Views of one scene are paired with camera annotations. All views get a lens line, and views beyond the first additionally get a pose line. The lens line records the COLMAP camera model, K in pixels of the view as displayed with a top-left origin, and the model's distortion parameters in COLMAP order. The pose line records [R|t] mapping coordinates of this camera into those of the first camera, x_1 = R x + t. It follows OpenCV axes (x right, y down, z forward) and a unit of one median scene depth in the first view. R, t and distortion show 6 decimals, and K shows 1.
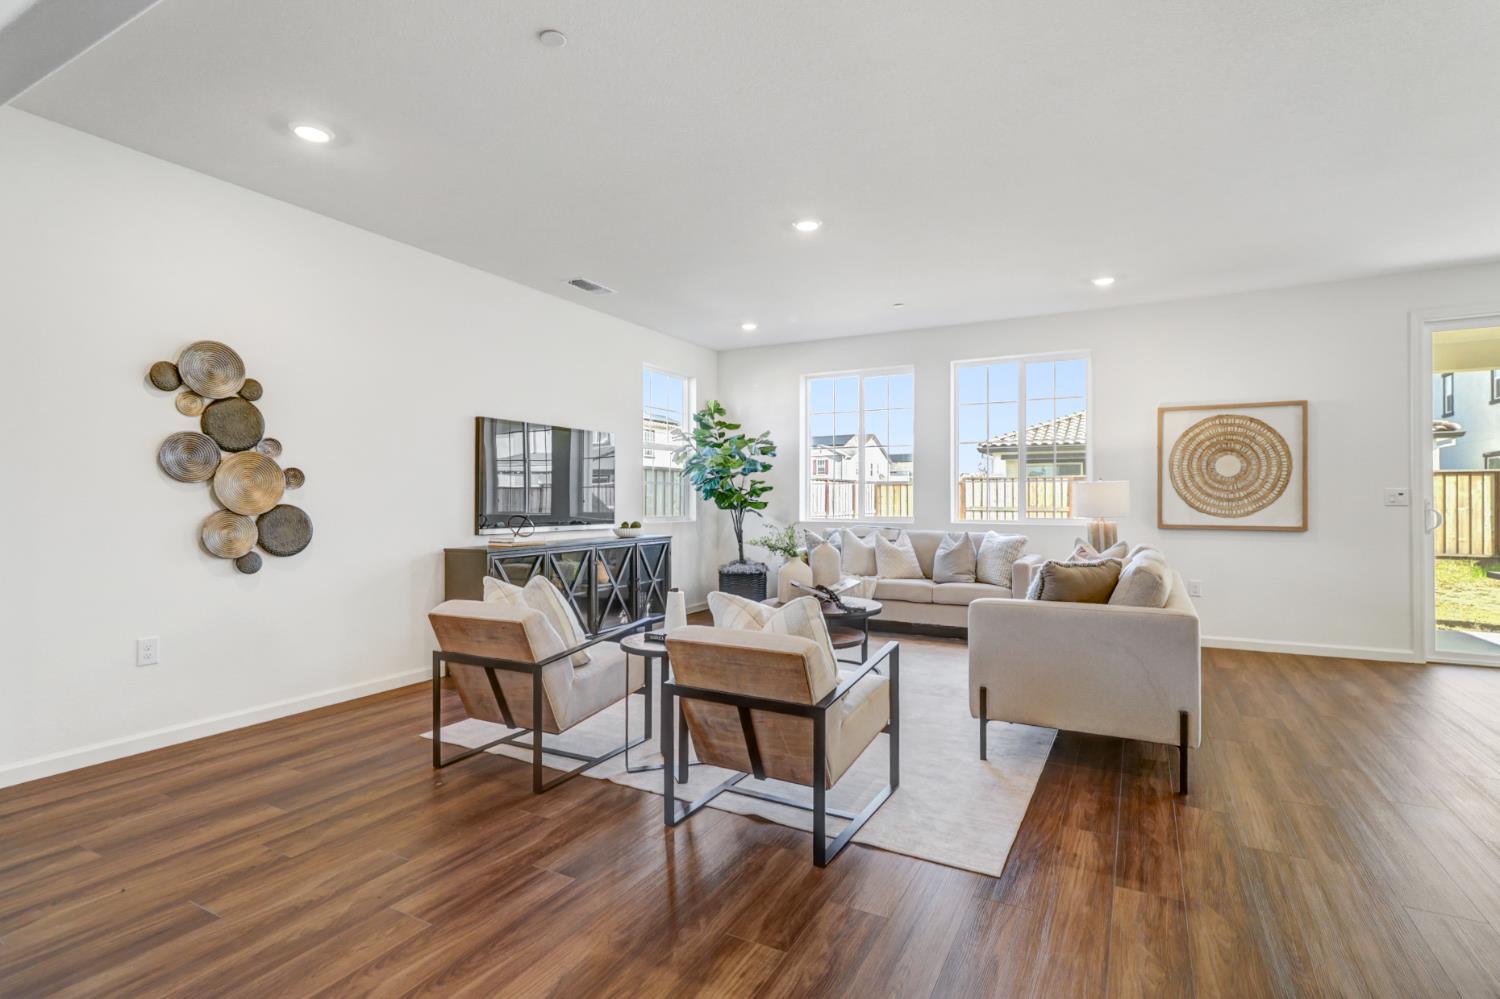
lens RADIAL K [[702.5, 0, 763.9], [0, 702.5, 504.4], [0, 0, 1]] dist [0.001738, -0.000260]
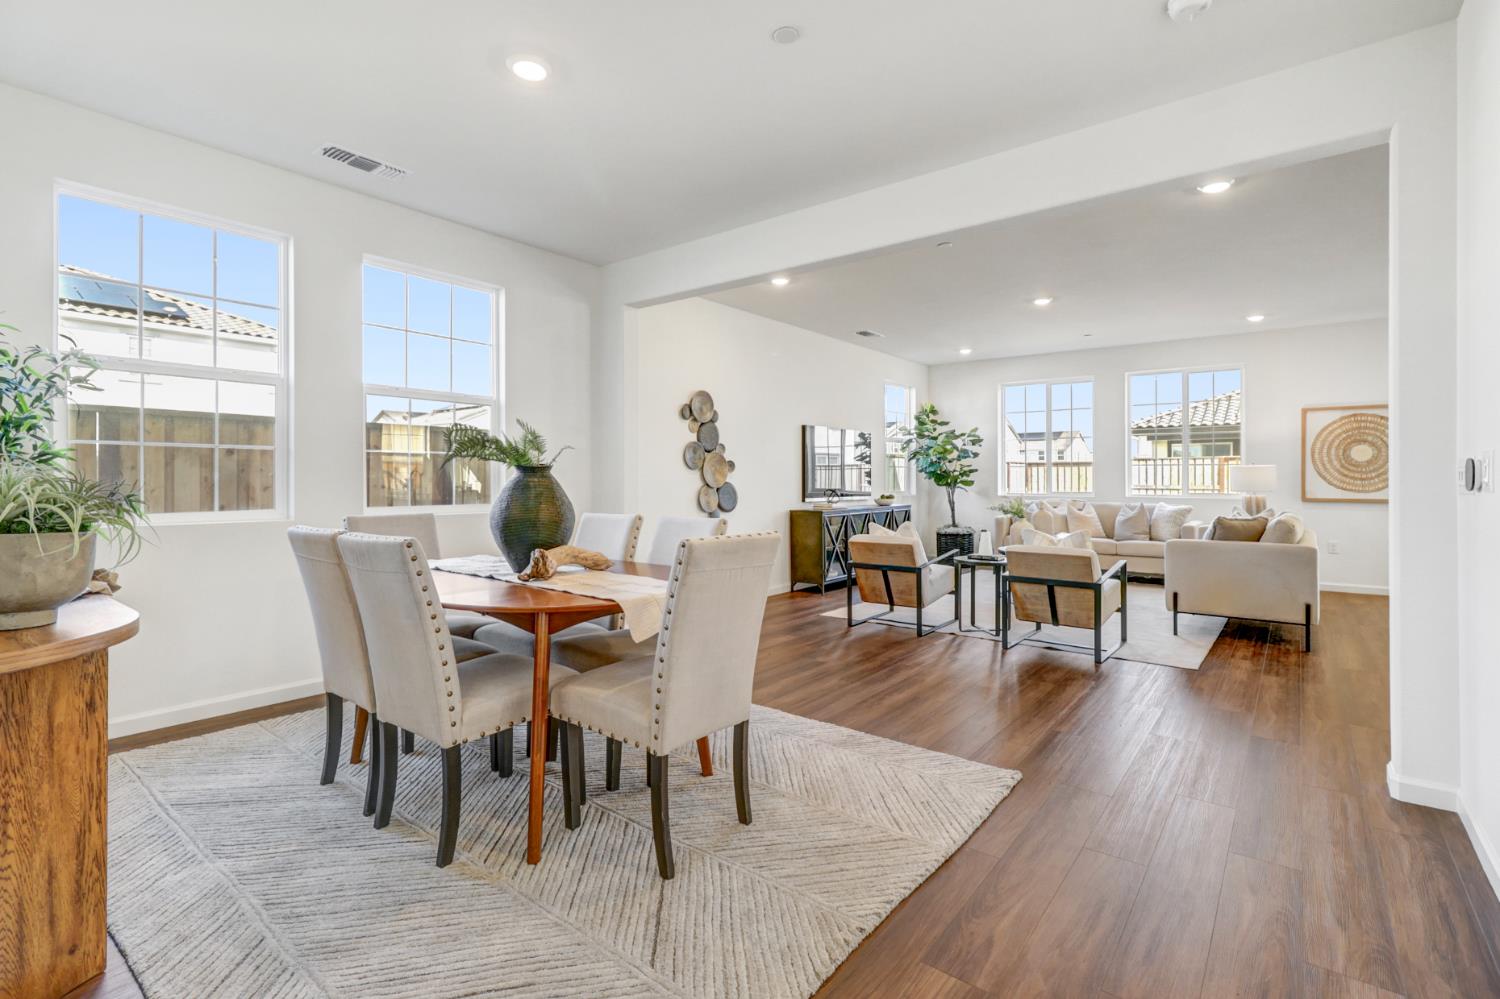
lens RADIAL K [[699.9, 0, 752.1], [0, 699.9, 481.4], [0, 0, 1]] dist [0.001600, 0.000075]
pose [[0.985182, 0.000371, -0.171509, -0.227280], [-0.000747, 0.999997, -0.002125, 0.001347], [0.171508, 0.002221, 0.985180, -0.468588]]
